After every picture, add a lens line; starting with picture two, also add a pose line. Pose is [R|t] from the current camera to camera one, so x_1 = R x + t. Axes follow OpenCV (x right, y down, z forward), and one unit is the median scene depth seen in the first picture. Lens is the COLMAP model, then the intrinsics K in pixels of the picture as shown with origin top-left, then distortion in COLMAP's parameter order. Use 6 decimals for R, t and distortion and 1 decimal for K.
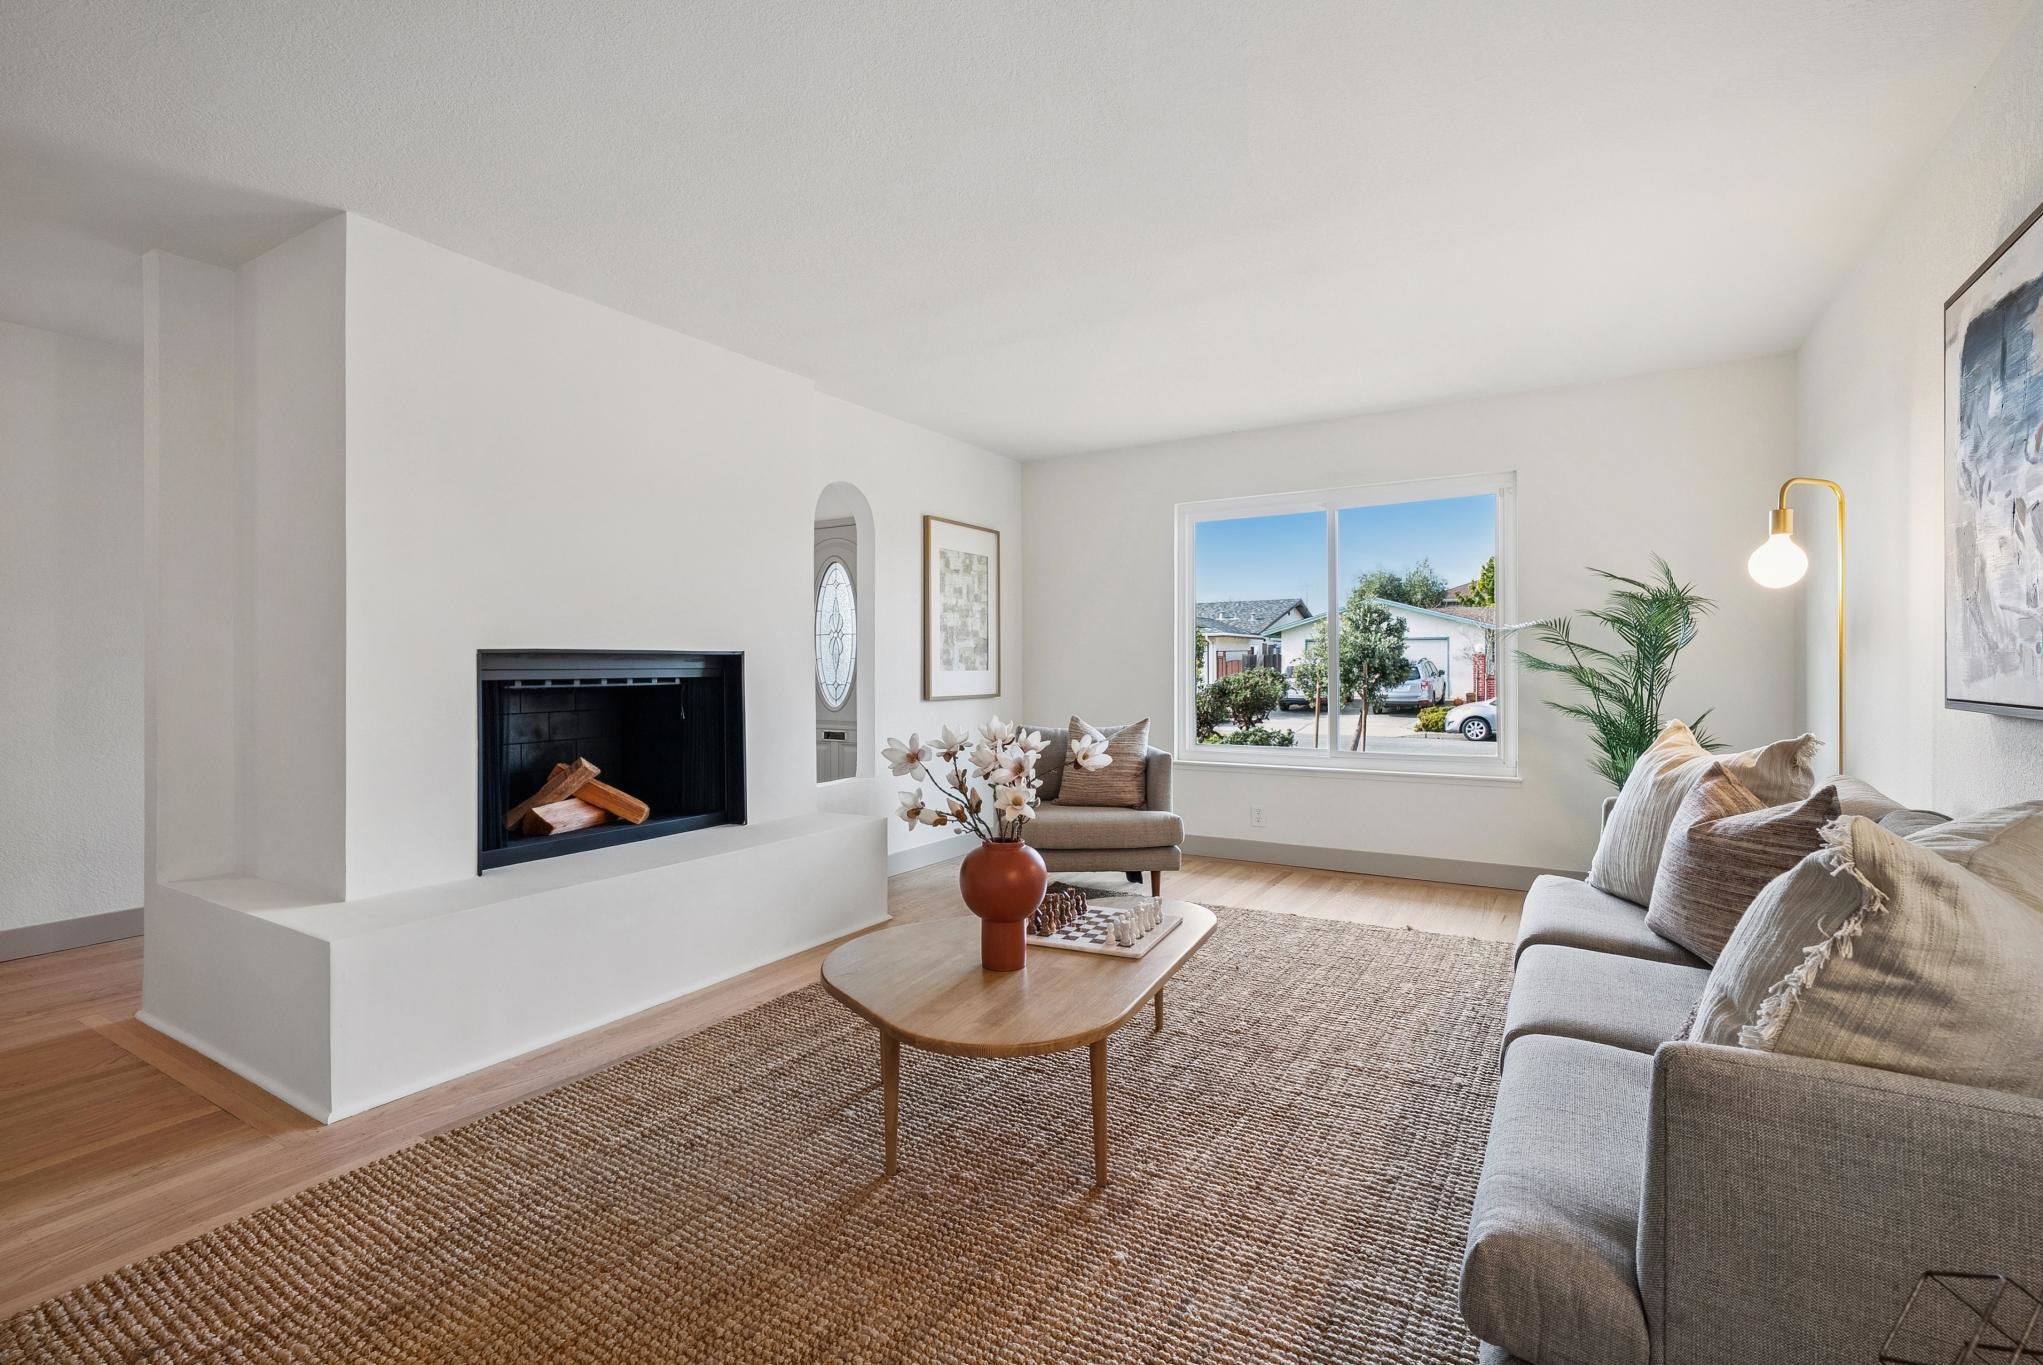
lens RADIAL K [[920.9, 0, 1022.8], [0, 920.9, 693.8], [0, 0, 1]] dist [0.000215, 0.000007]
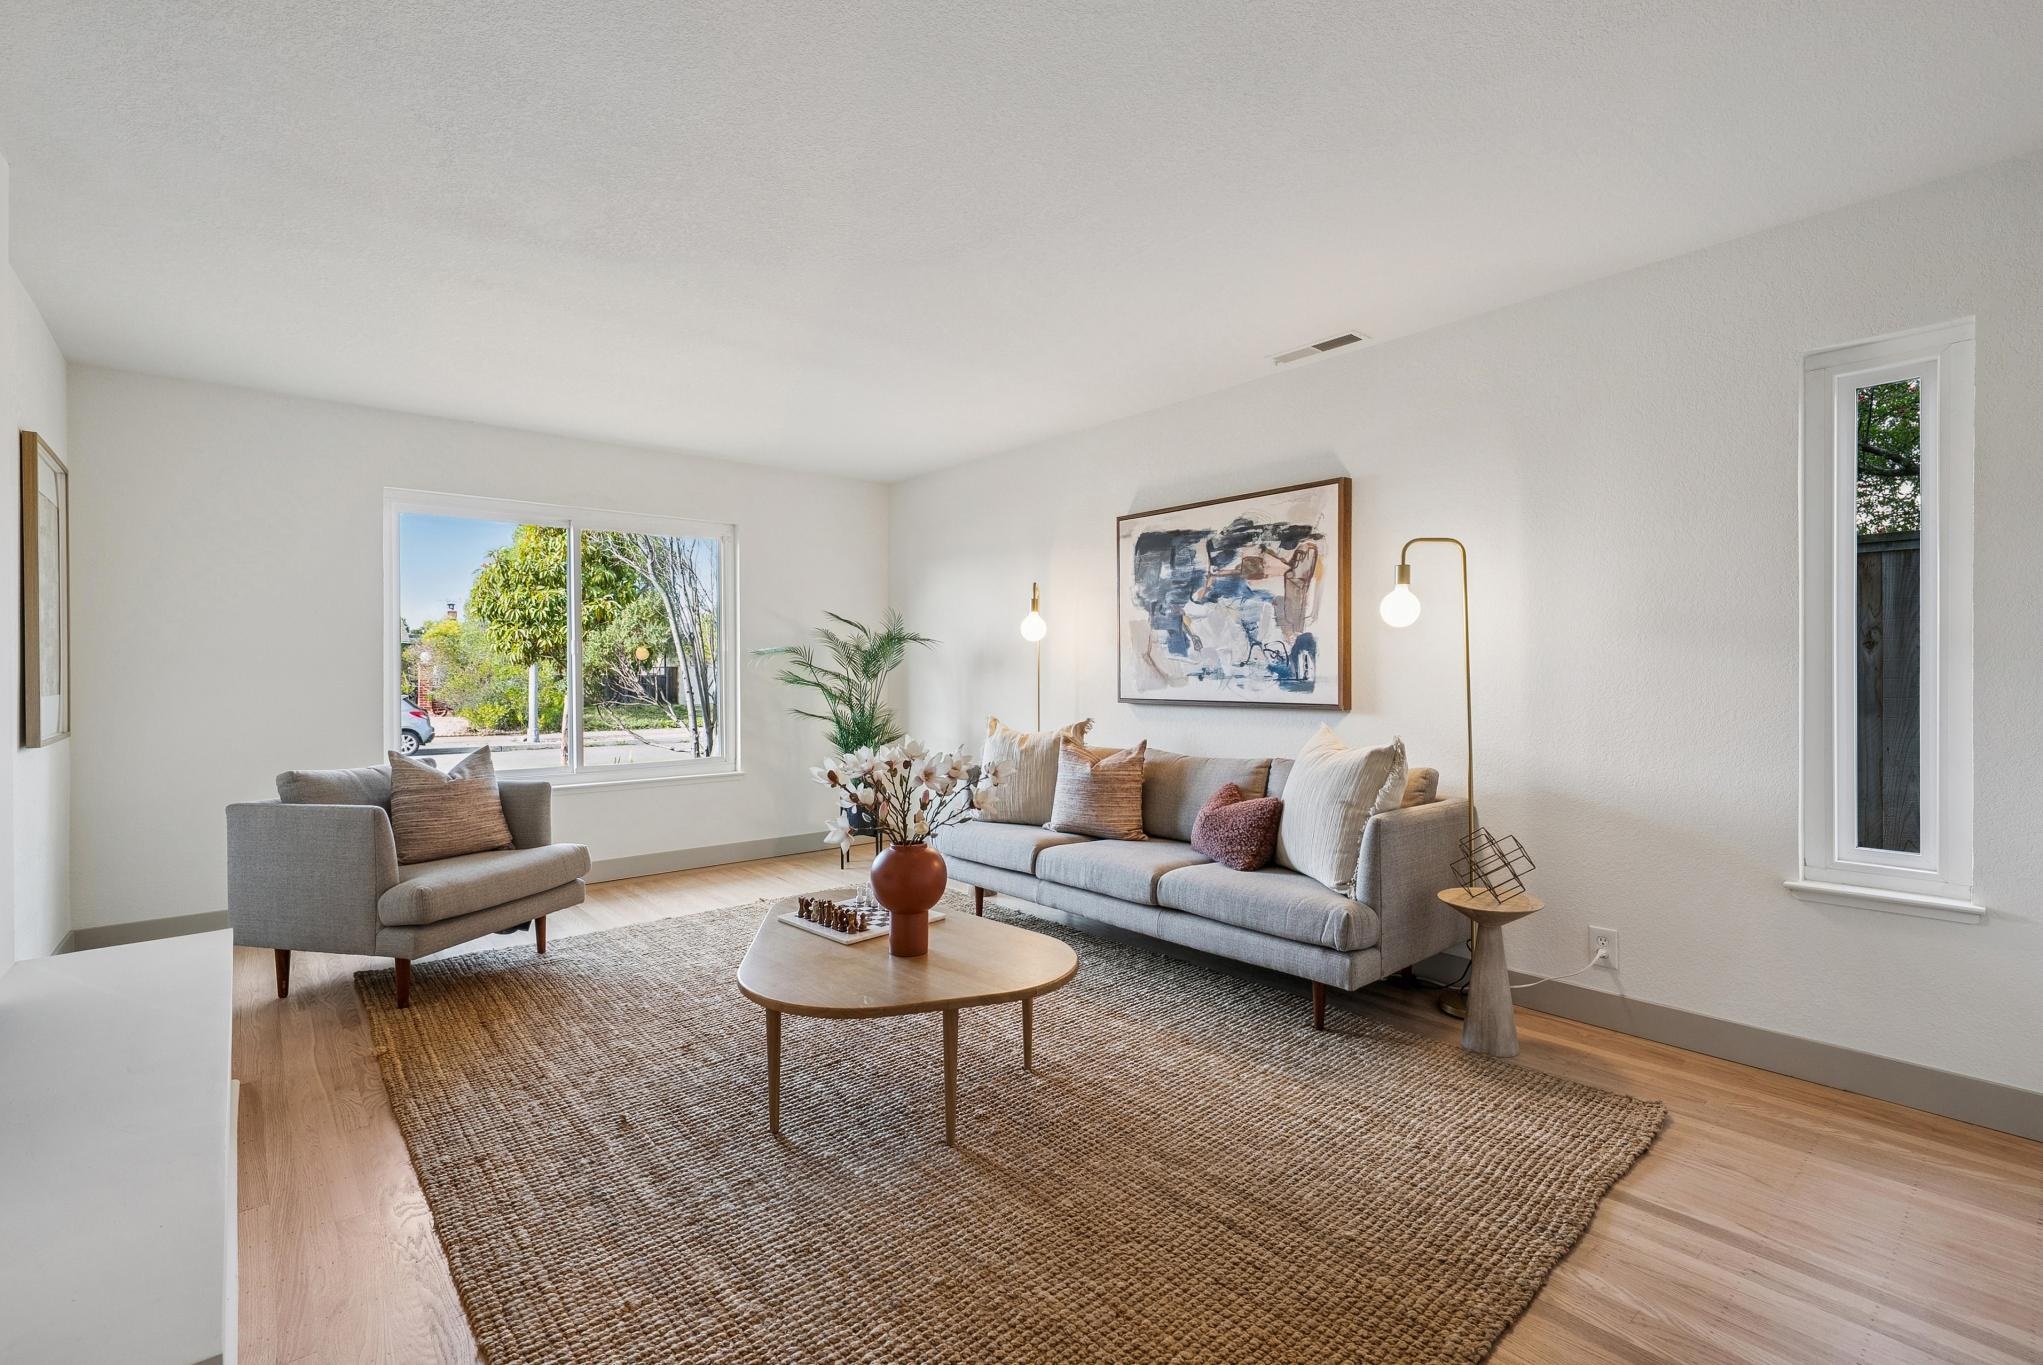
lens RADIAL K [[920.9, 0, 1022.8], [0, 920.9, 693.8], [0, 0, 1]] dist [0.000215, 0.000007]
pose [[0.308221, -0.020115, 0.951102, -0.764640], [0.029922, 0.999487, 0.011441, -0.024574], [-0.950844, 0.024933, 0.308665, 0.362620]]
